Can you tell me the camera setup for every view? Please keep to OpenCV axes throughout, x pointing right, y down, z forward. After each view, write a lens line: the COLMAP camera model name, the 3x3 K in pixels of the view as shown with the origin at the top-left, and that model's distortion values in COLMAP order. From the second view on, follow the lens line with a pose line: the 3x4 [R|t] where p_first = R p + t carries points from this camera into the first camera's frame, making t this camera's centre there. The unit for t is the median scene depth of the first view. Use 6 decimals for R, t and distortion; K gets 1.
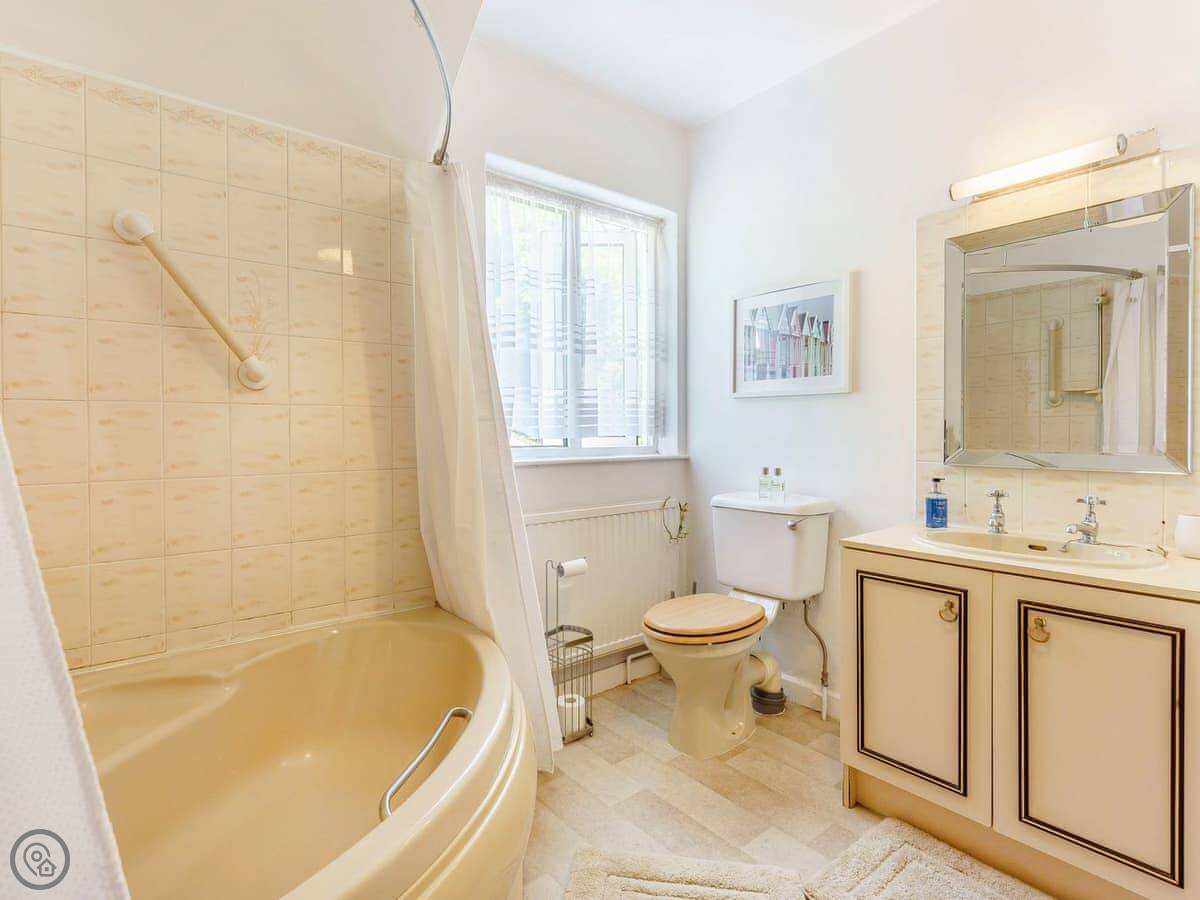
lens RADIAL K [[627.3, 0, 593.6], [0, 627.3, 409.9], [0, 0, 1]] dist [-0.002805, -0.001007]
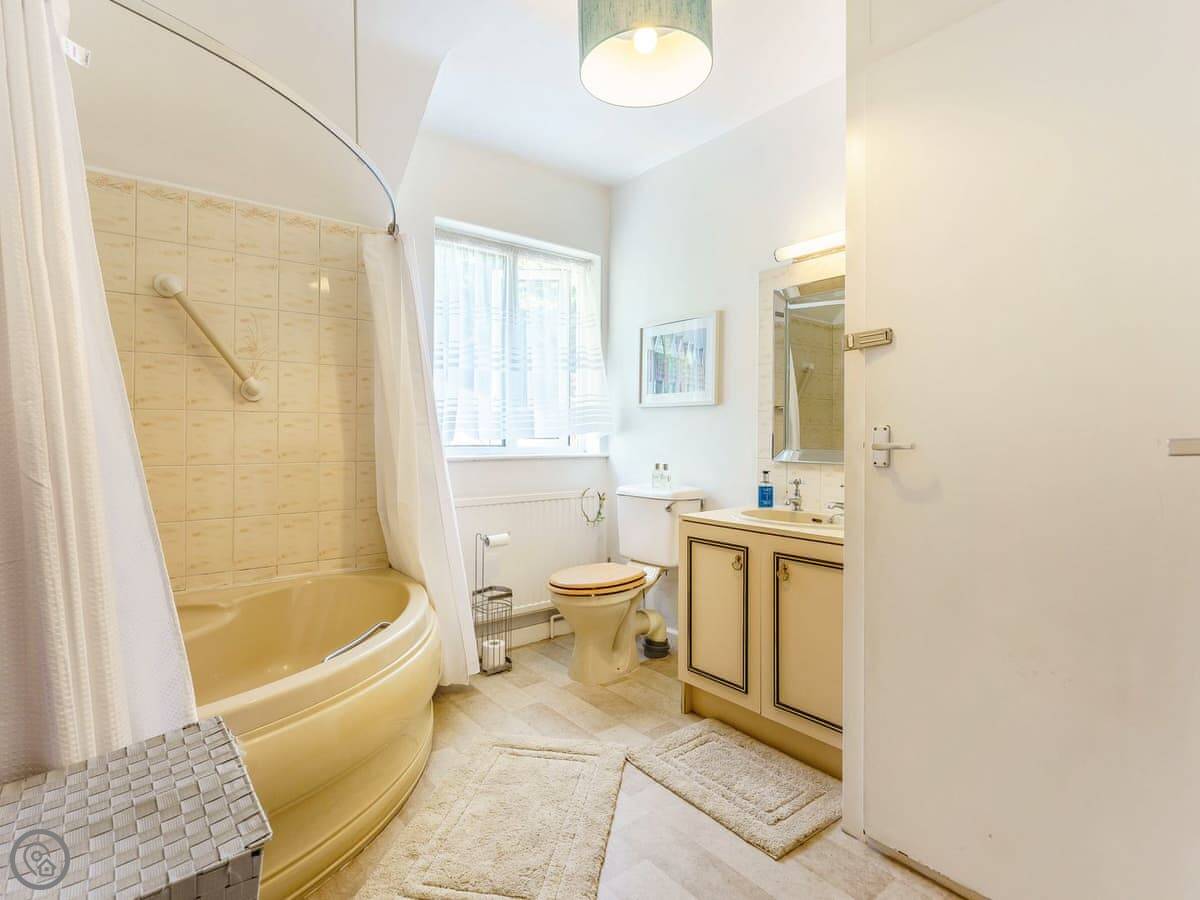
lens RADIAL K [[620.7, 0, 586.3], [0, 620.7, 402.9], [0, 0, 1]] dist [-0.001927, -0.000112]
pose [[0.999923, 0.006148, -0.010763, 0.174955], [-0.006336, 0.999826, -0.017523, -0.008181], [0.010654, 0.017590, 0.999789, -0.297785]]
